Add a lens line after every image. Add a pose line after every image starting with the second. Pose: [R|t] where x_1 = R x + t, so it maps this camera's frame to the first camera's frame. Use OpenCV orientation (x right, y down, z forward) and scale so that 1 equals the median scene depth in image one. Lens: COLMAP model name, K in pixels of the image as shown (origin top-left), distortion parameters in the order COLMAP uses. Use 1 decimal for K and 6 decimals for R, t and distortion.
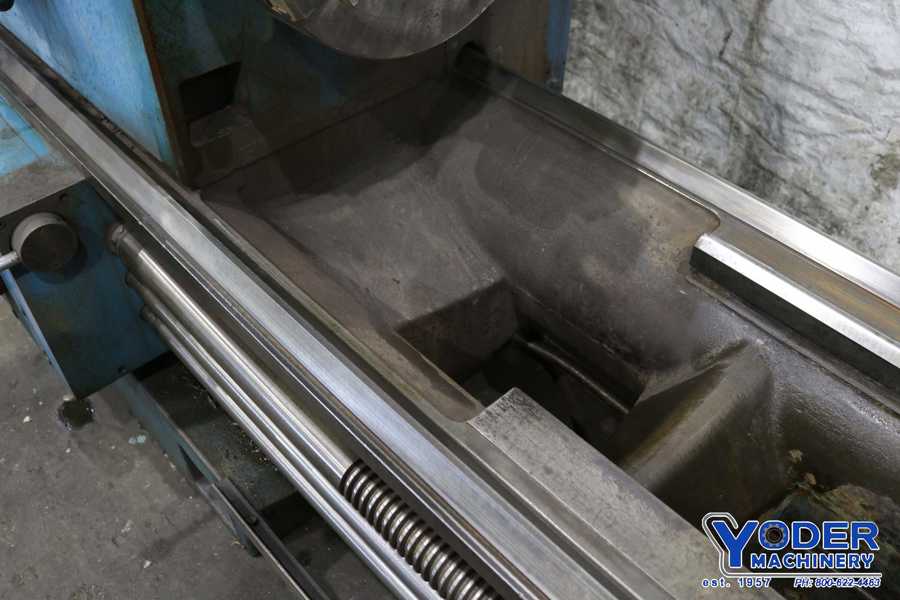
lens RADIAL K [[809.0, 0, 451.4], [0, 809.0, 298.8], [0, 0, 1]] dist [-0.137603, 0.110450]
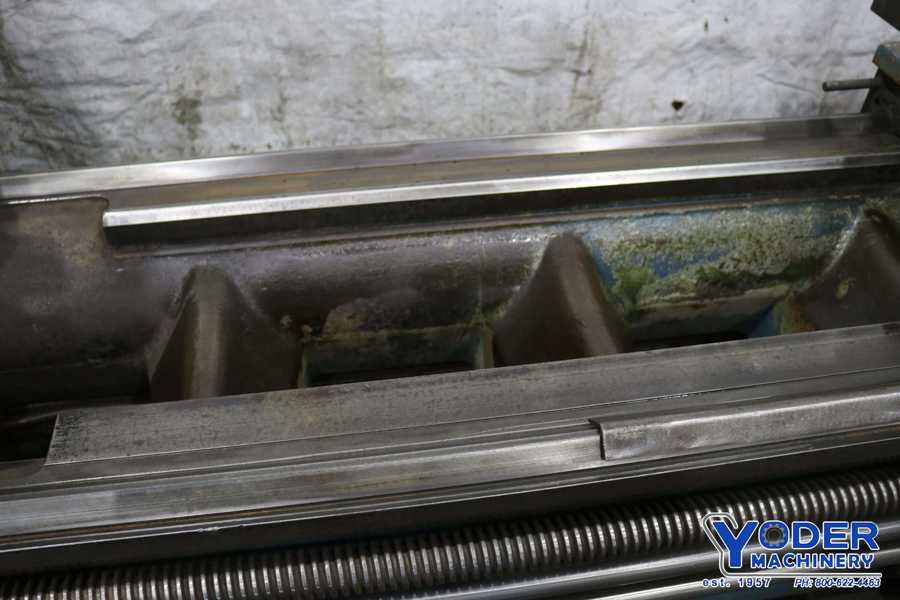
lens RADIAL K [[809.0, 0, 451.2], [0, 809.0, 302.8], [0, 0, 1]] dist [-0.137603, 0.110450]
pose [[0.555756, -0.563047, 0.611649, -0.104293], [0.579123, 0.790054, 0.201074, 0.050953], [-0.596450, 0.242472, 0.765151, -0.061767]]
